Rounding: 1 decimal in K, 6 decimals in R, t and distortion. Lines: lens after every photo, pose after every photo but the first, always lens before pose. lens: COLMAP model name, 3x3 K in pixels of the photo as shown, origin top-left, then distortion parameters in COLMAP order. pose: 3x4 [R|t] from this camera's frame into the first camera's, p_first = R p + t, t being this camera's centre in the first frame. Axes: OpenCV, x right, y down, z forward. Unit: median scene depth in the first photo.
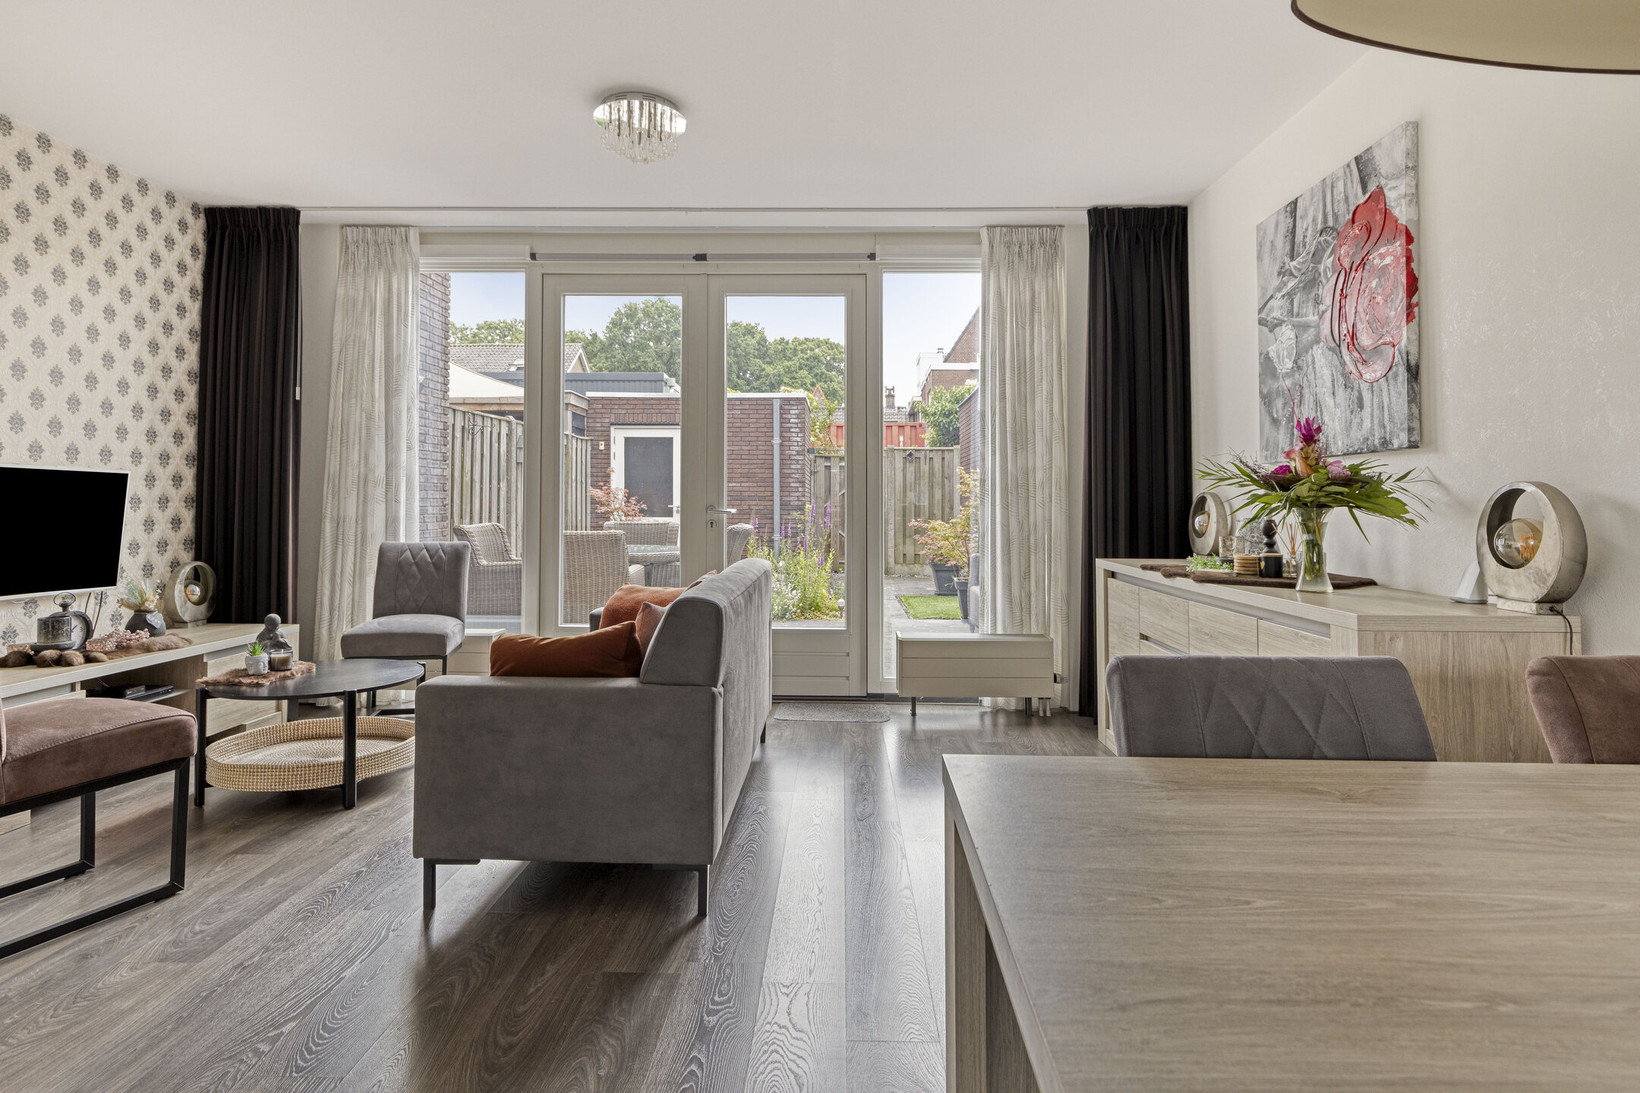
lens RADIAL K [[896.1, 0, 822.6], [0, 896.1, 430.9], [0, 0, 1]] dist [0.001497, 0.000151]
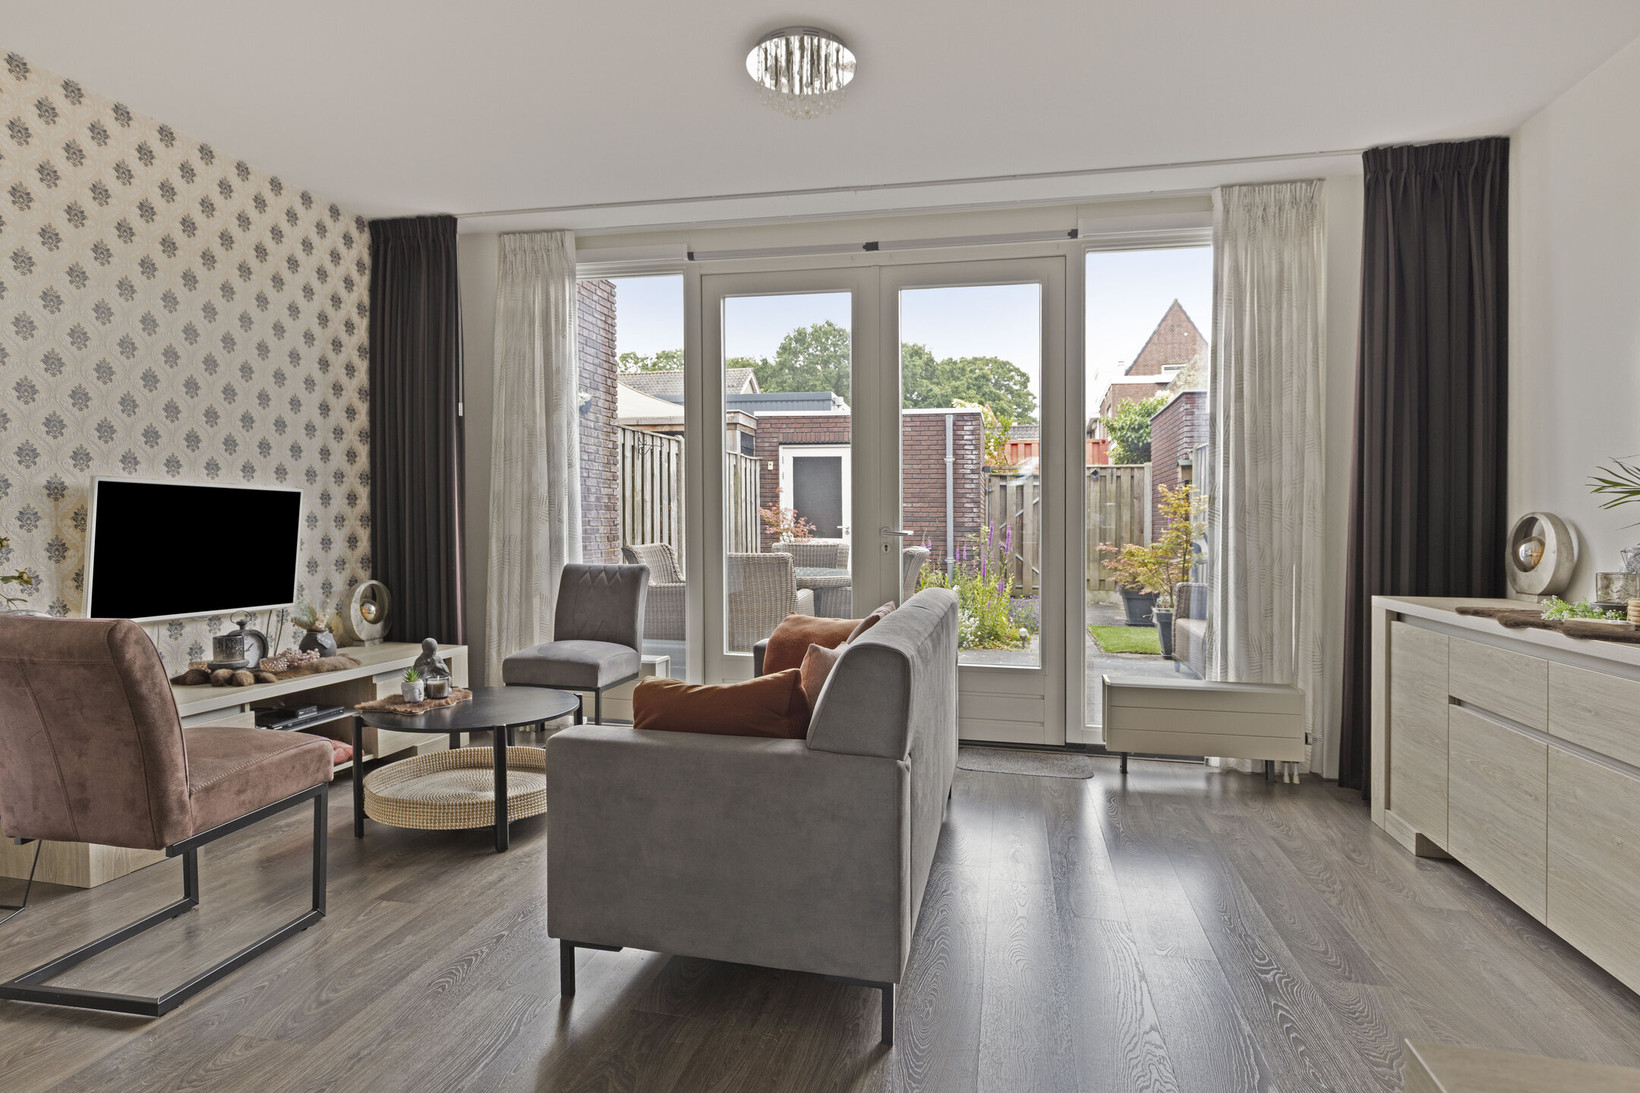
lens RADIAL K [[887.6, 0, 814.9], [0, 887.6, 505.4], [0, 0, 1]] dist [0.001745, -0.000196]
pose [[0.980962, -0.000064, -0.194199, -0.024820], [0.011524, 0.998257, 0.057885, 0.011643], [0.193857, -0.059021, 0.979253, 0.138416]]
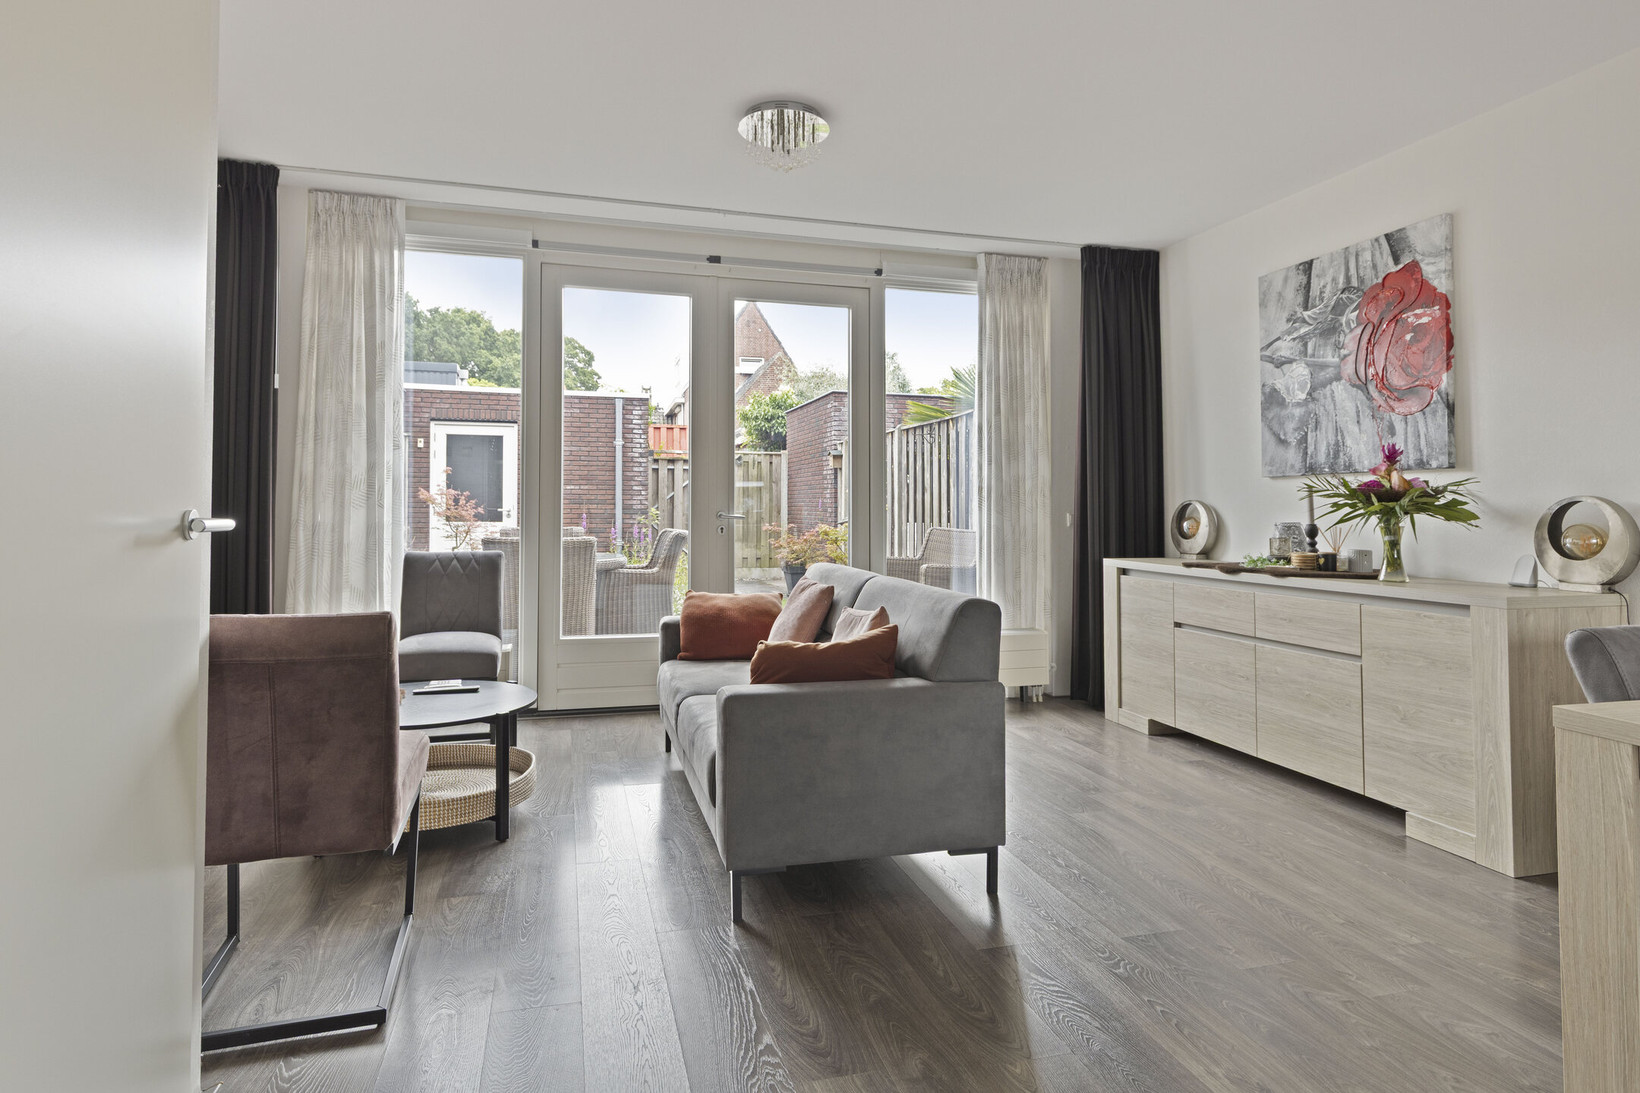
lens RADIAL K [[909.2, 0, 815.7], [0, 909.2, 436.6], [0, 0, 1]] dist [0.002726, 0.000235]
pose [[0.956008, 0.024280, 0.292333, -0.372765], [-0.025586, 0.999672, 0.000645, -0.002348], [-0.292221, -0.008096, 0.956316, 0.010728]]
